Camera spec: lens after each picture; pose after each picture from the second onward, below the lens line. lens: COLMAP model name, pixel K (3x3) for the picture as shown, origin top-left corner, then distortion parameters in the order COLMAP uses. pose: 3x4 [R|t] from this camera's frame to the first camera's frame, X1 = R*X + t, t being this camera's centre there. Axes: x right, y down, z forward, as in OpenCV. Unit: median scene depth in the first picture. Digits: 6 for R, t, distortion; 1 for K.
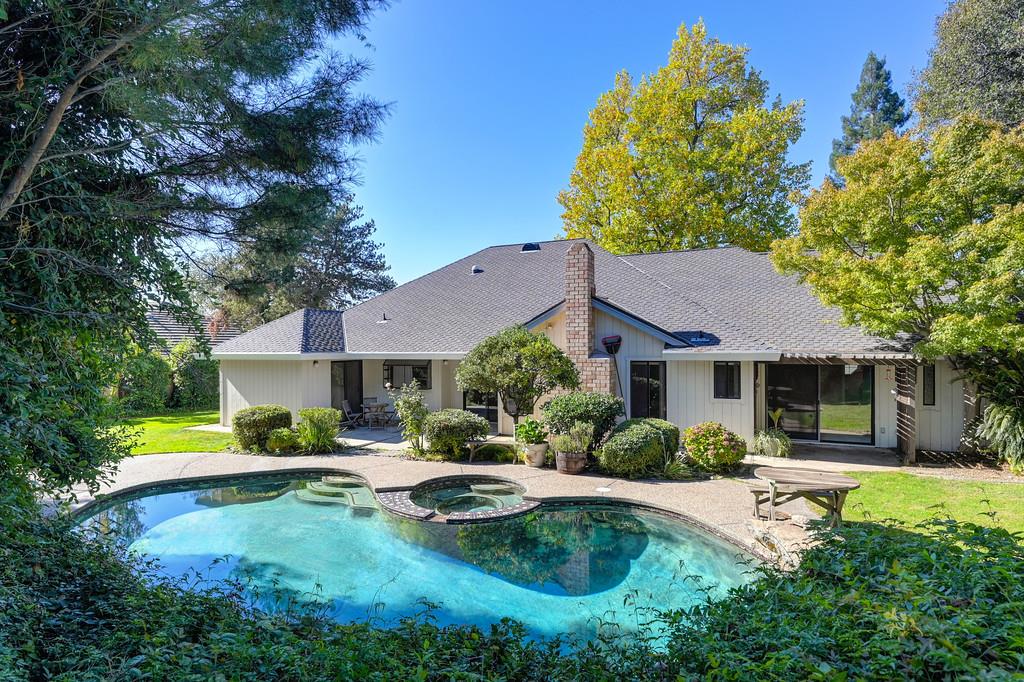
lens RADIAL K [[458.3, 0, 573.1], [0, 458.3, 360.0], [0, 0, 1]] dist [0.000847, 0.000463]
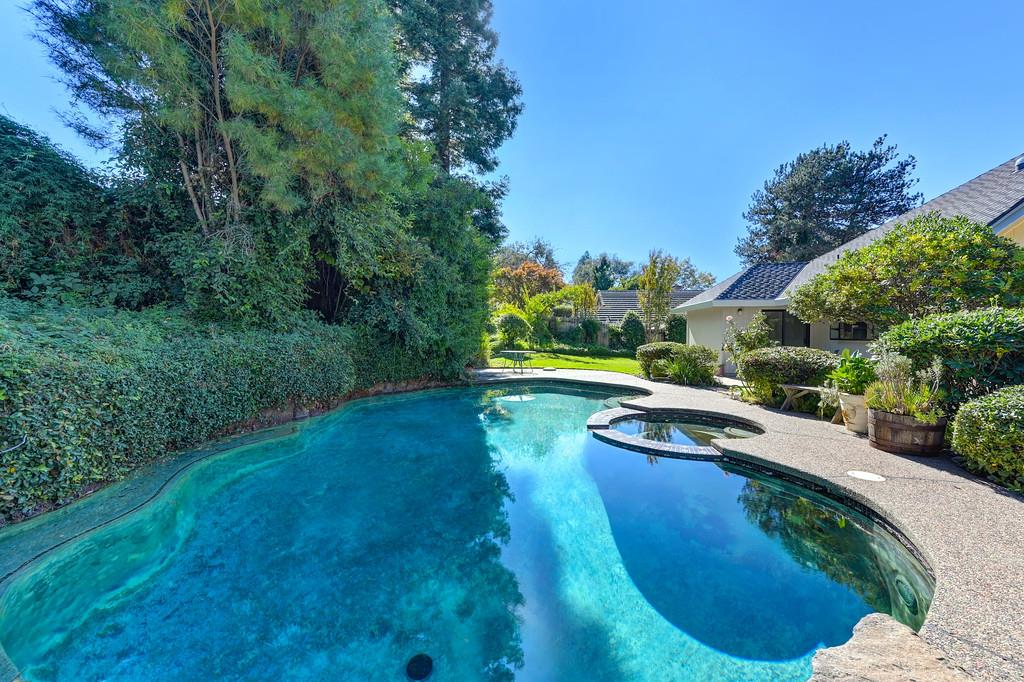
lens RADIAL K [[409.9, 0, 521.7], [0, 409.9, 345.5], [0, 0, 1]] dist [-0.000970, -0.000059]
pose [[0.316695, 0.028024, -0.948114, 0.239895], [0.000542, 0.999558, 0.029725, 0.081604], [0.948527, -0.009927, 0.316539, 0.325386]]
